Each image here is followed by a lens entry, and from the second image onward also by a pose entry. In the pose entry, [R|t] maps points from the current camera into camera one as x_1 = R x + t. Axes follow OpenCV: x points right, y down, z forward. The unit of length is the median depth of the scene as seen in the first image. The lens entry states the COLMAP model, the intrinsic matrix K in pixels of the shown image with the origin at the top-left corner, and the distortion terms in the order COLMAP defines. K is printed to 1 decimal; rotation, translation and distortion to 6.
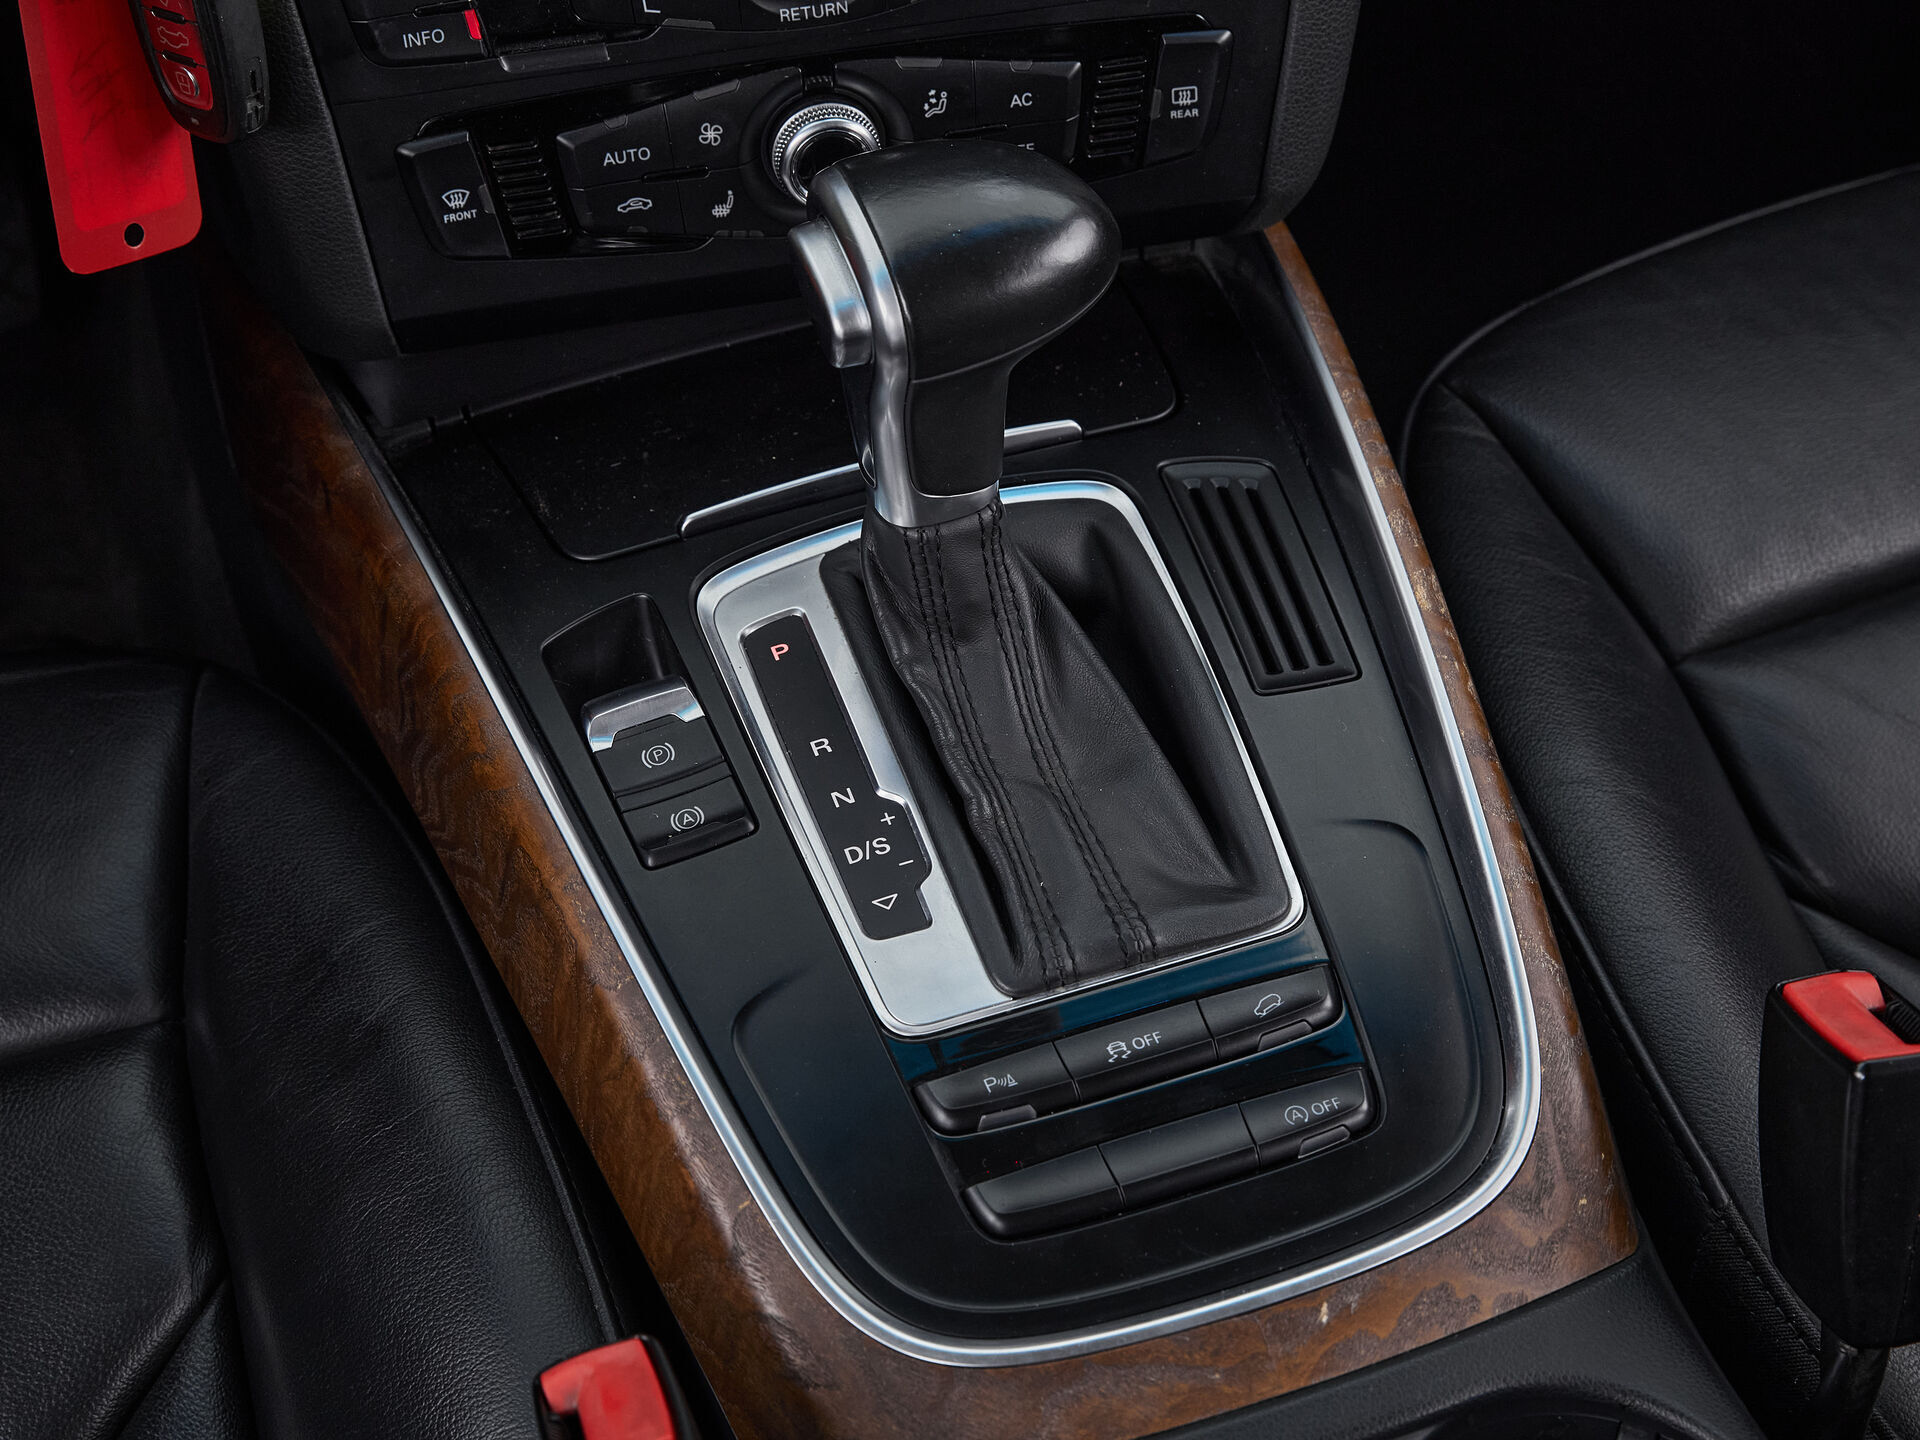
lens RADIAL K [[3377.5, 0, 956.2], [0, 3377.5, 712.7], [0, 0, 1]] dist [-0.069953, 0.000000]
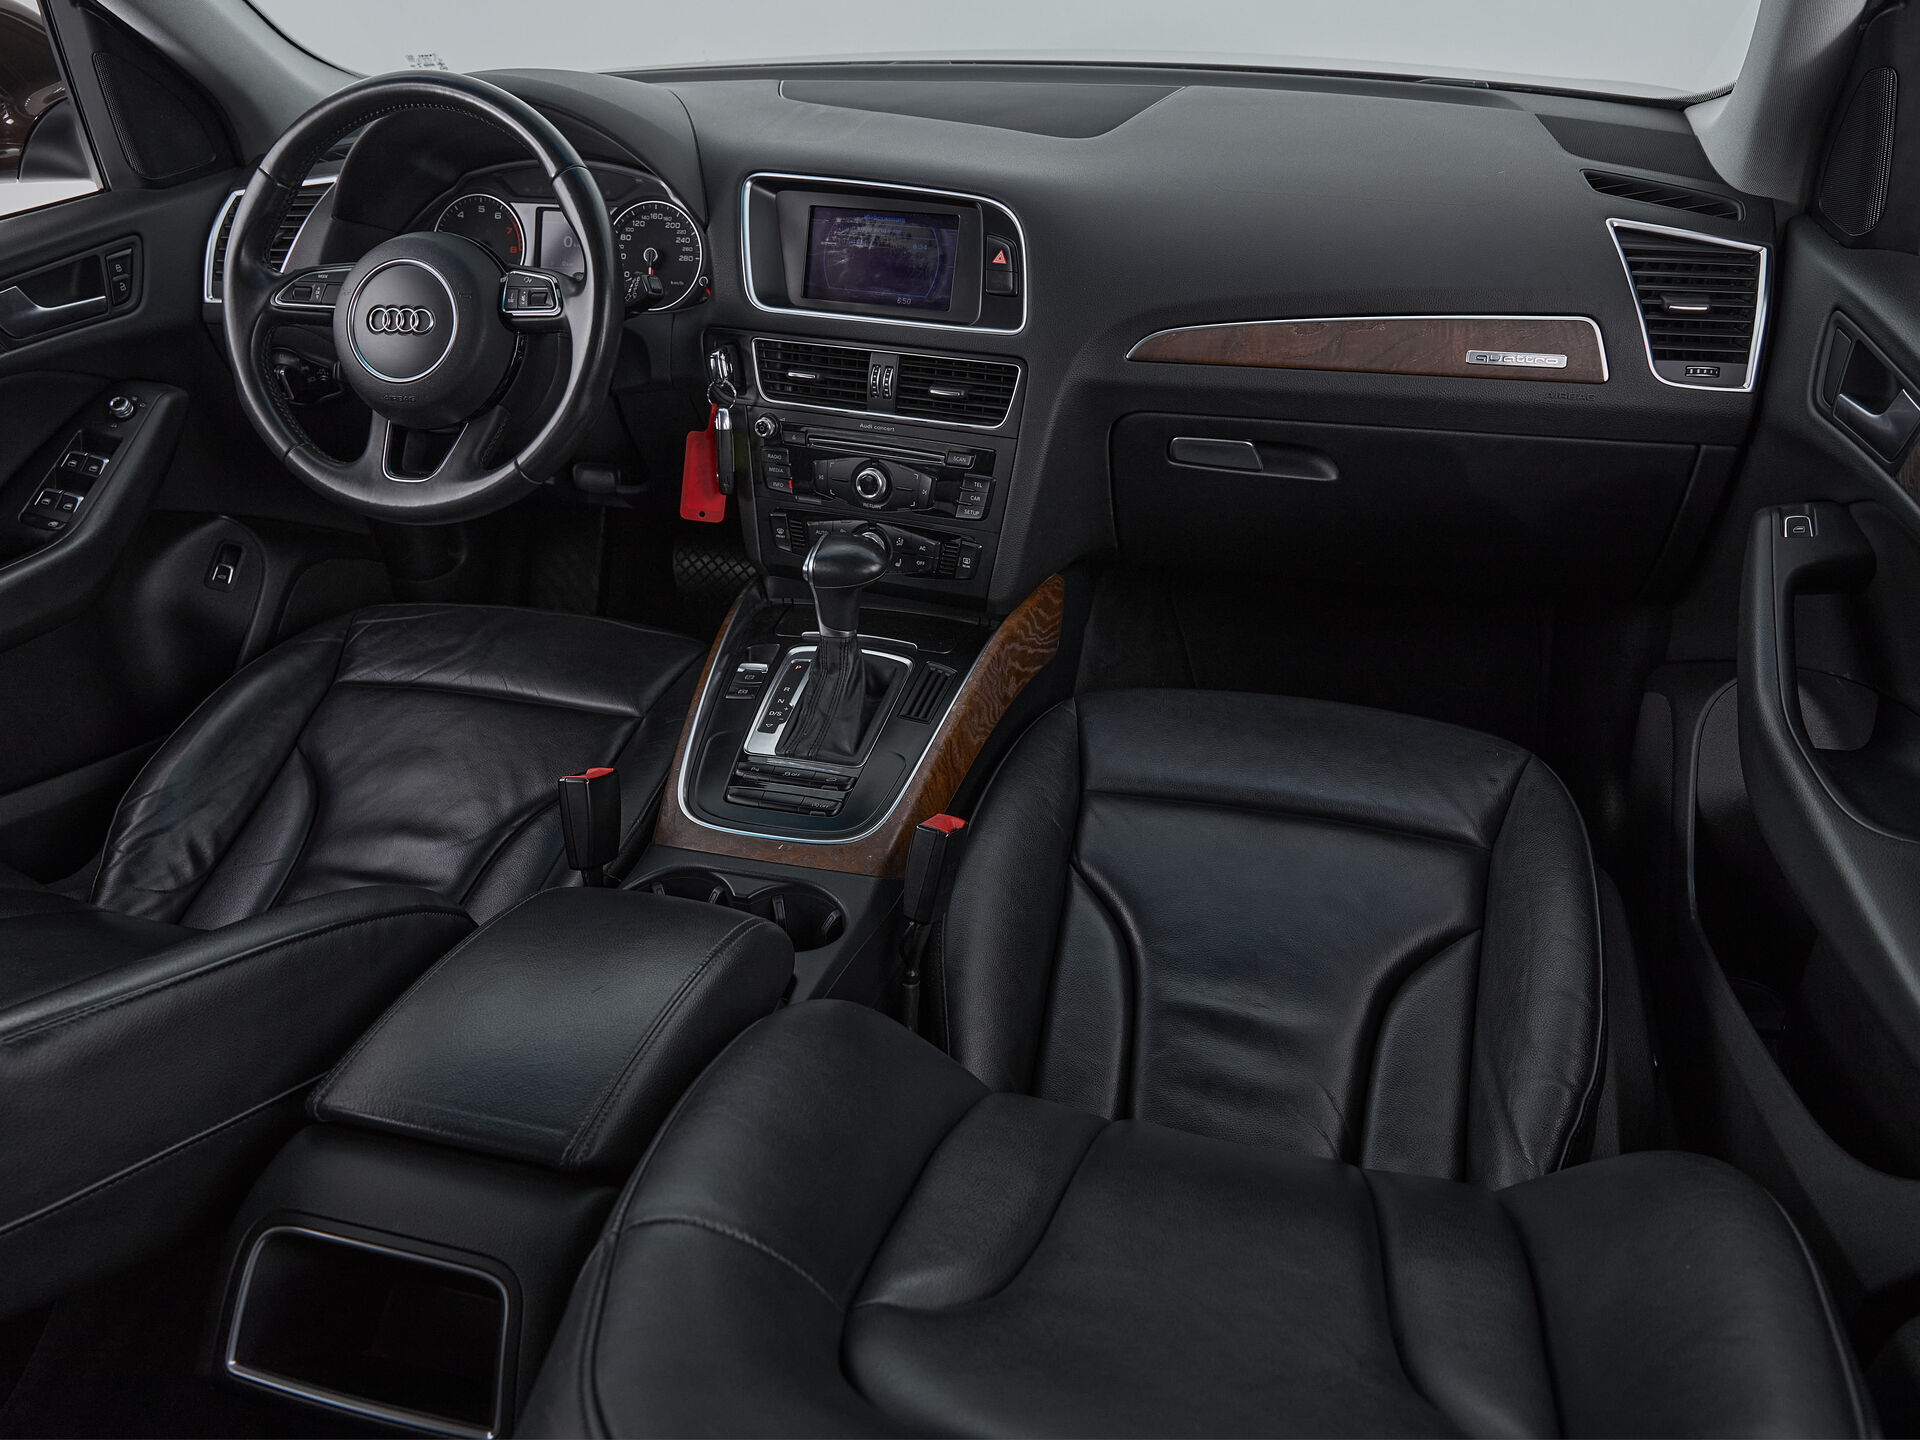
lens RADIAL K [[1423.3, 0, 963.2], [0, 1423.3, 715.4], [0, 0, 1]] dist [-0.018558, 0.007755]
pose [[0.824771, 0.301575, -0.478336, 0.847792], [-0.396726, 0.911388, -0.109457, 0.126731], [0.402940, 0.280045, 0.871329, -0.232587]]
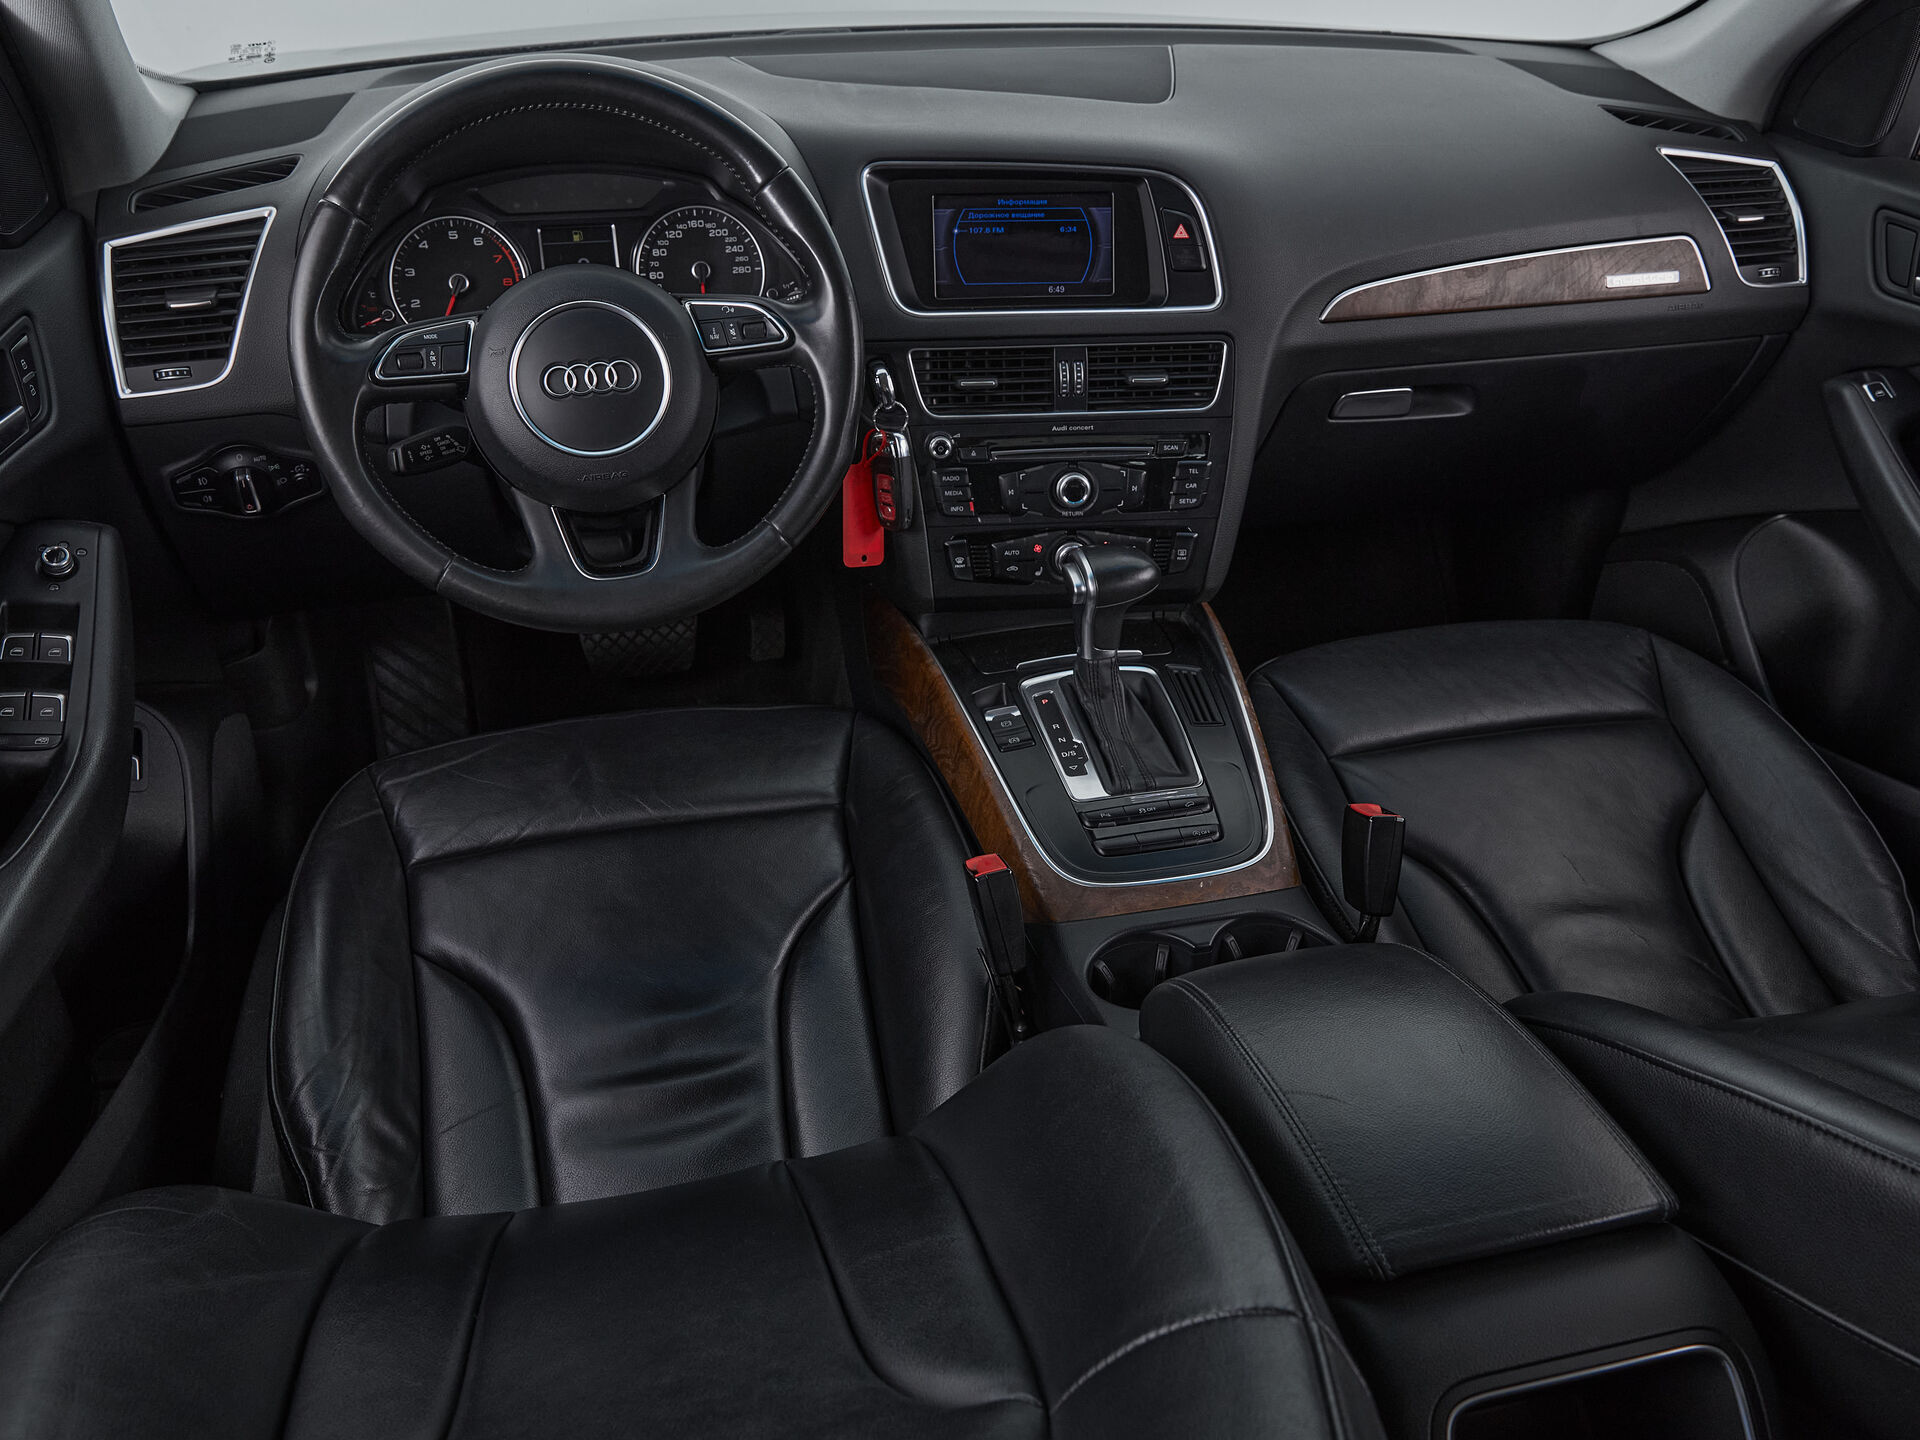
lens RADIAL K [[1494.1, 0, 959.6], [0, 1494.1, 726.5], [0, 0, 1]] dist [-0.023387, 0.014270]
pose [[0.993540, 0.086385, -0.073593, -0.026762], [-0.100017, 0.972959, -0.208200, 0.319515], [0.053617, 0.214216, 0.975314, -0.407044]]
